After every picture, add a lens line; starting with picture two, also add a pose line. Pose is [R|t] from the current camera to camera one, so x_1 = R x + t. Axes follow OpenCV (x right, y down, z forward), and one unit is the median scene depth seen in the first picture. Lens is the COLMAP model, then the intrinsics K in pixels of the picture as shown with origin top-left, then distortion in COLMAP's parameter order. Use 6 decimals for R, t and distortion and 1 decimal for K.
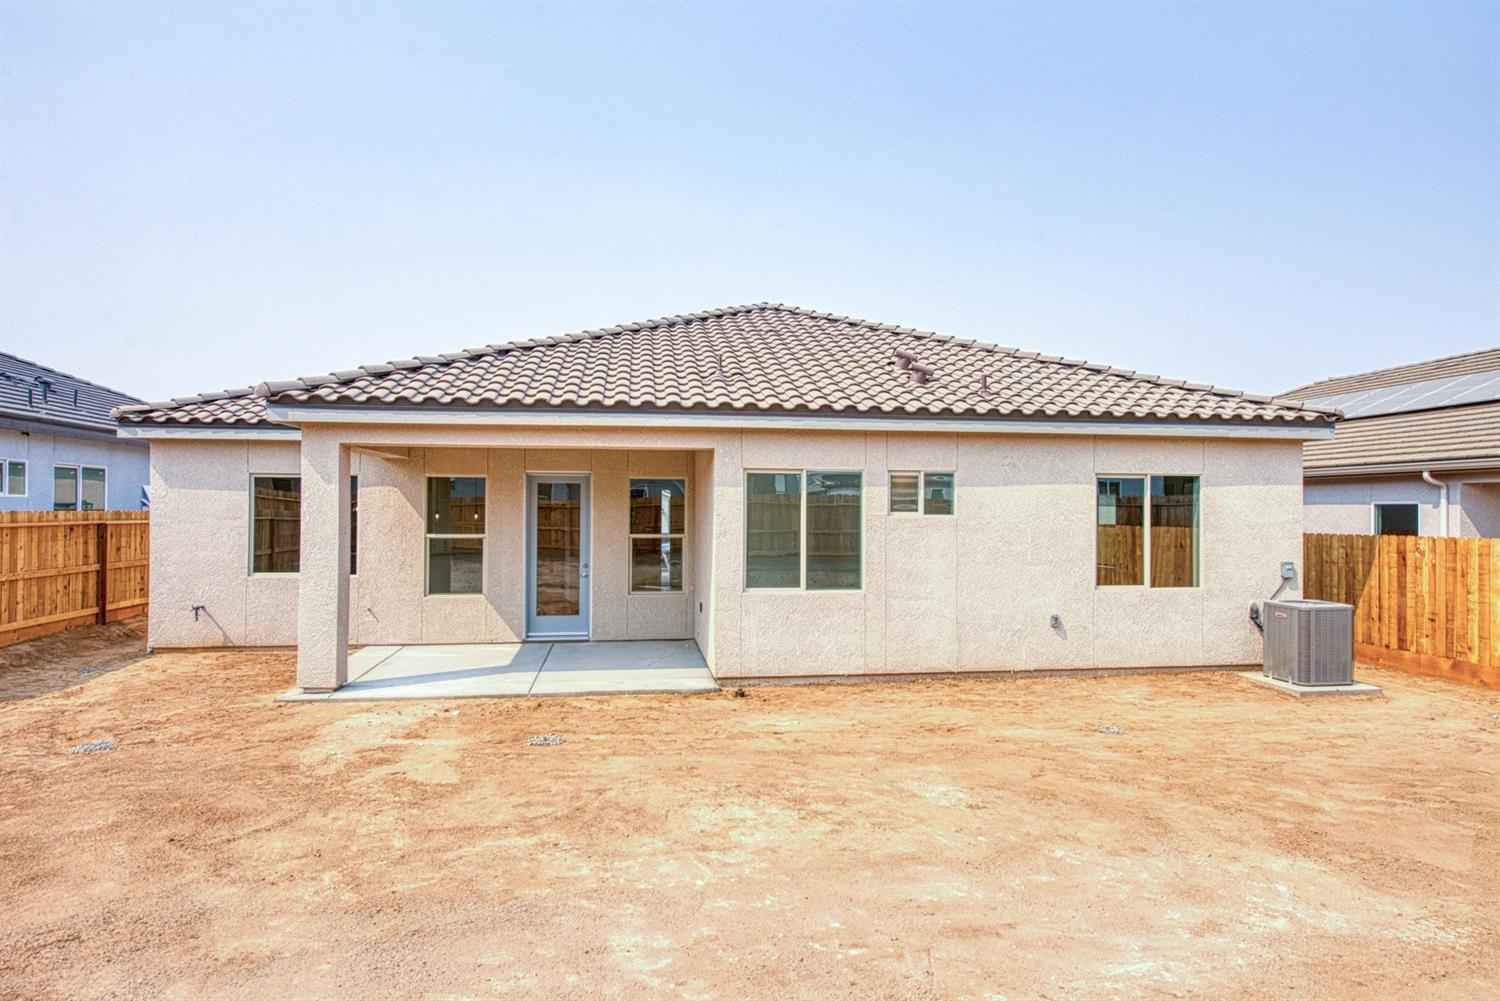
lens RADIAL K [[858.4, 0, 750.0], [0, 858.4, 500.5], [0, 0, 1]] dist [-0.004875, -0.003761]
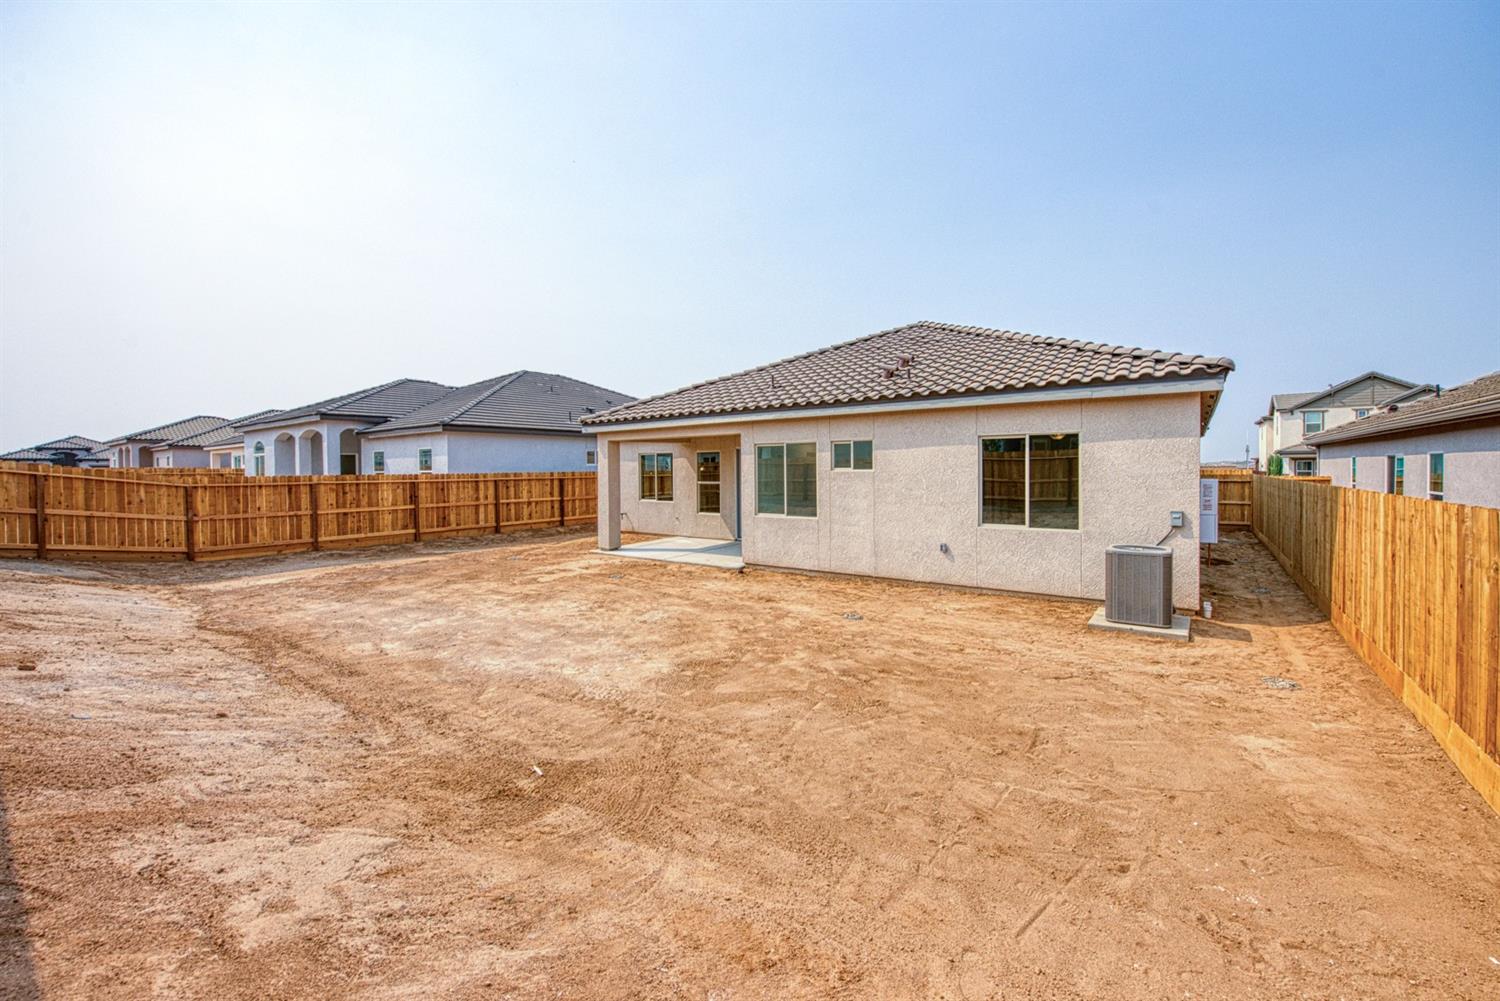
lens RADIAL K [[604.6, 0, 749.2], [0, 604.6, 469.0], [0, 0, 1]] dist [-0.017450, -0.000015]
pose [[0.717336, -0.010126, -0.696654, 0.811931], [0.020907, 0.999757, 0.006997, 0.004589], [0.696414, -0.019584, 0.717373, 0.117134]]
